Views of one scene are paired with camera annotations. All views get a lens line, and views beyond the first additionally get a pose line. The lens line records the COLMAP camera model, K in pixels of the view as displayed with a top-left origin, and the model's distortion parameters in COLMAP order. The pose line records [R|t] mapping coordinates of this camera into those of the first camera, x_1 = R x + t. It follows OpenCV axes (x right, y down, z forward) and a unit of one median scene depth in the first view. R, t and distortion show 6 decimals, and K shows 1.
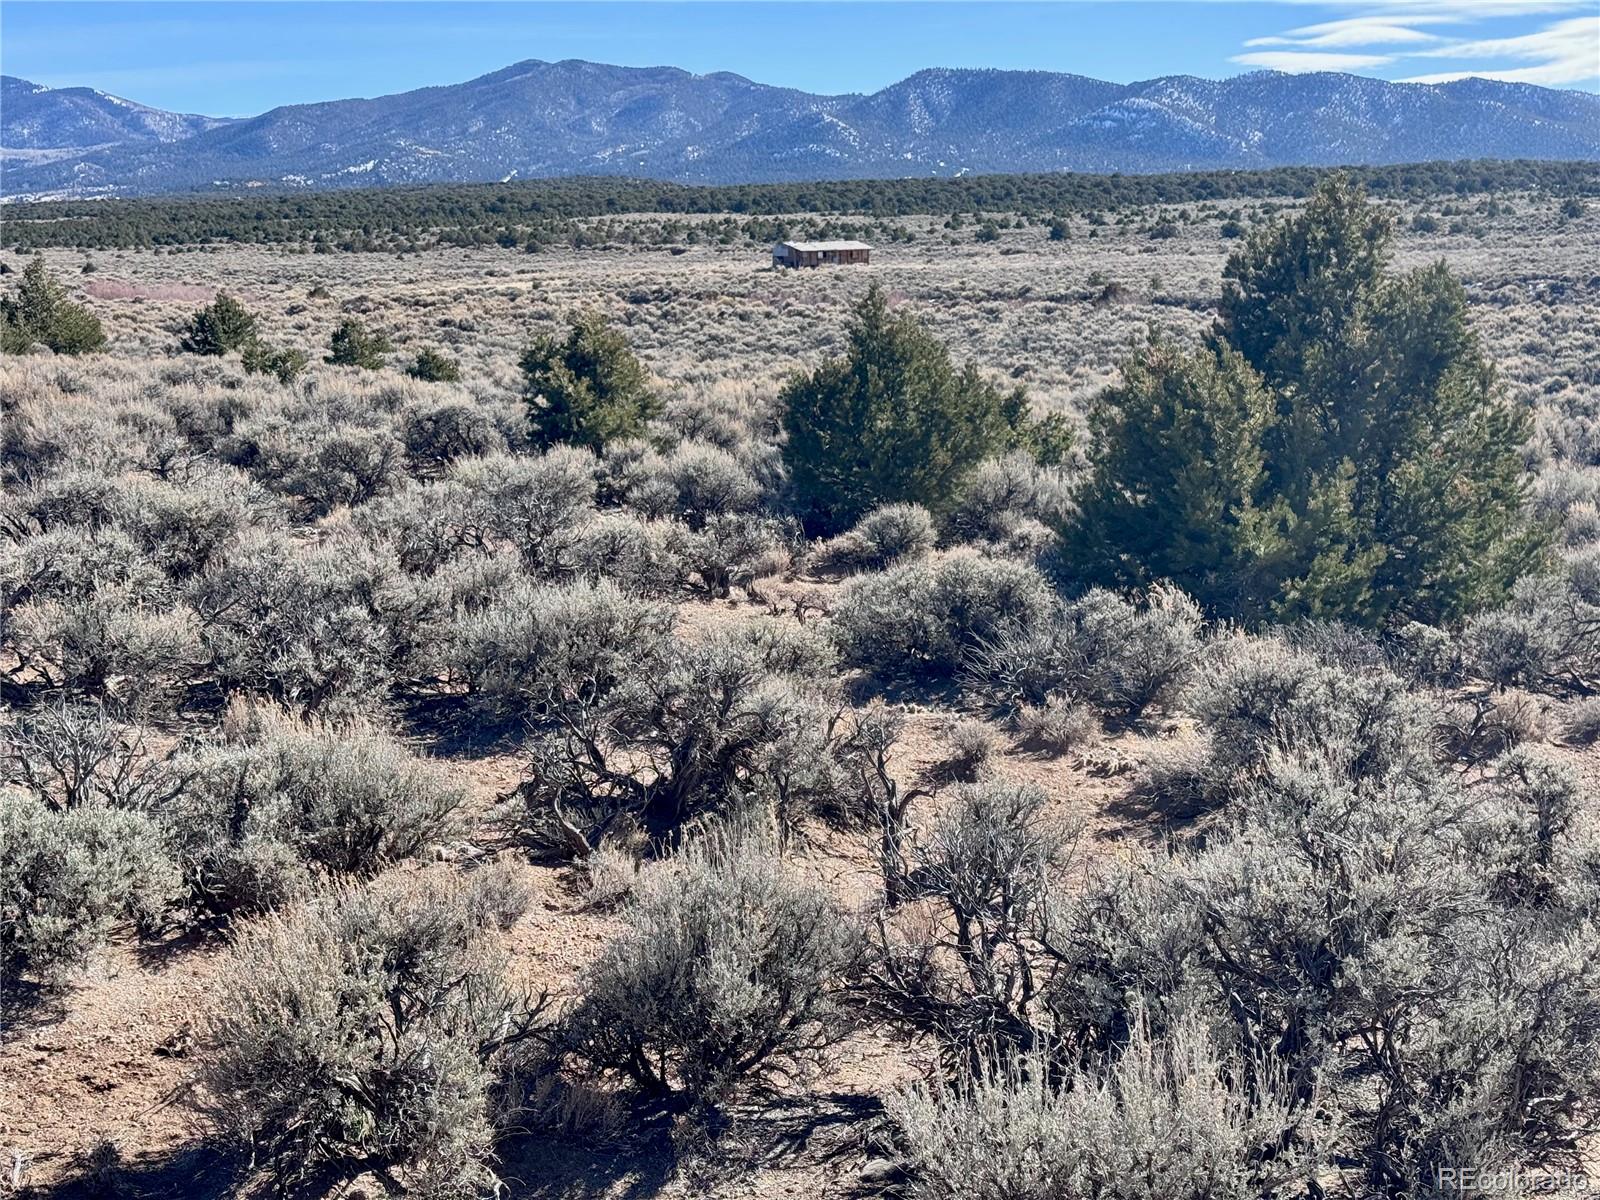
lens RADIAL K [[2778.5, 0, 800.0], [0, 2778.5, 600.0], [0, 0, 1]] dist [0.366637, -0.632312]
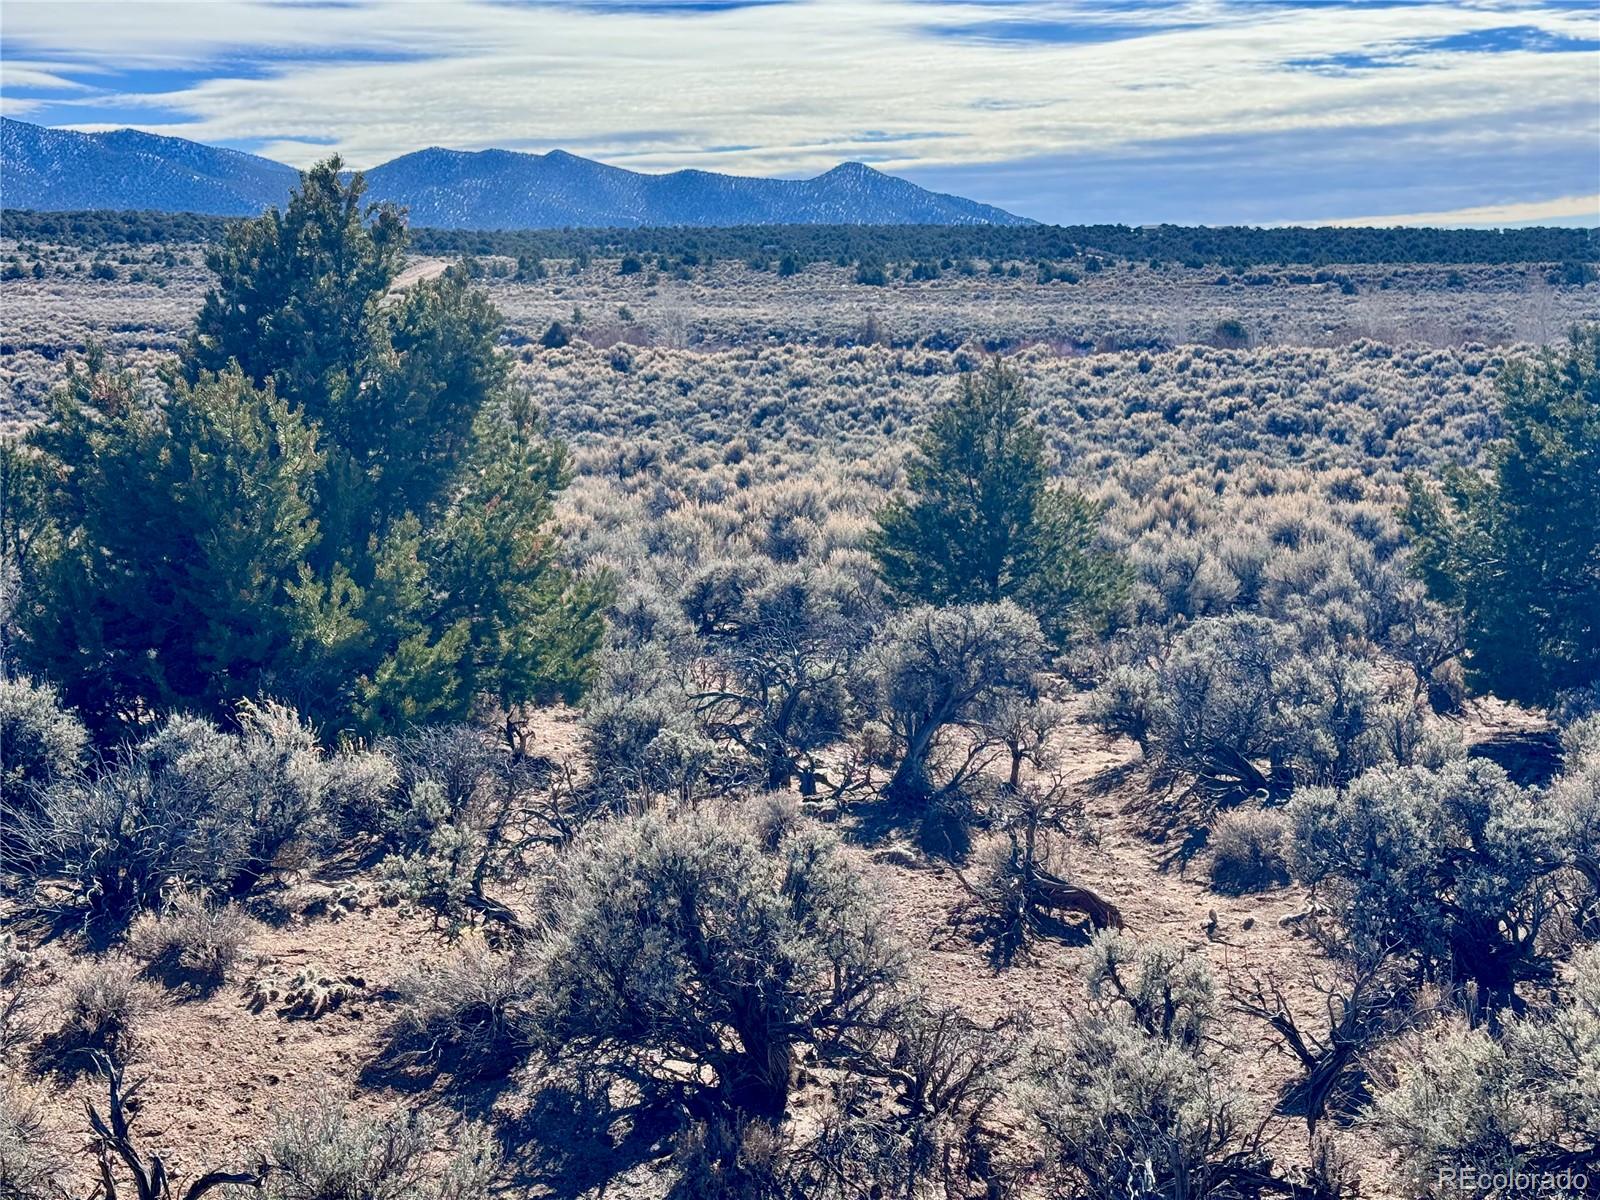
lens RADIAL K [[2320.3, 0, 800.0], [0, 2320.3, 600.0], [0, 0, 1]] dist [0.300611, -0.772517]
pose [[0.837558, -0.062392, 0.542775, -0.035872], [0.066702, 0.997704, 0.011758, -0.013199], [-0.542262, 0.026356, 0.839796, 0.196257]]
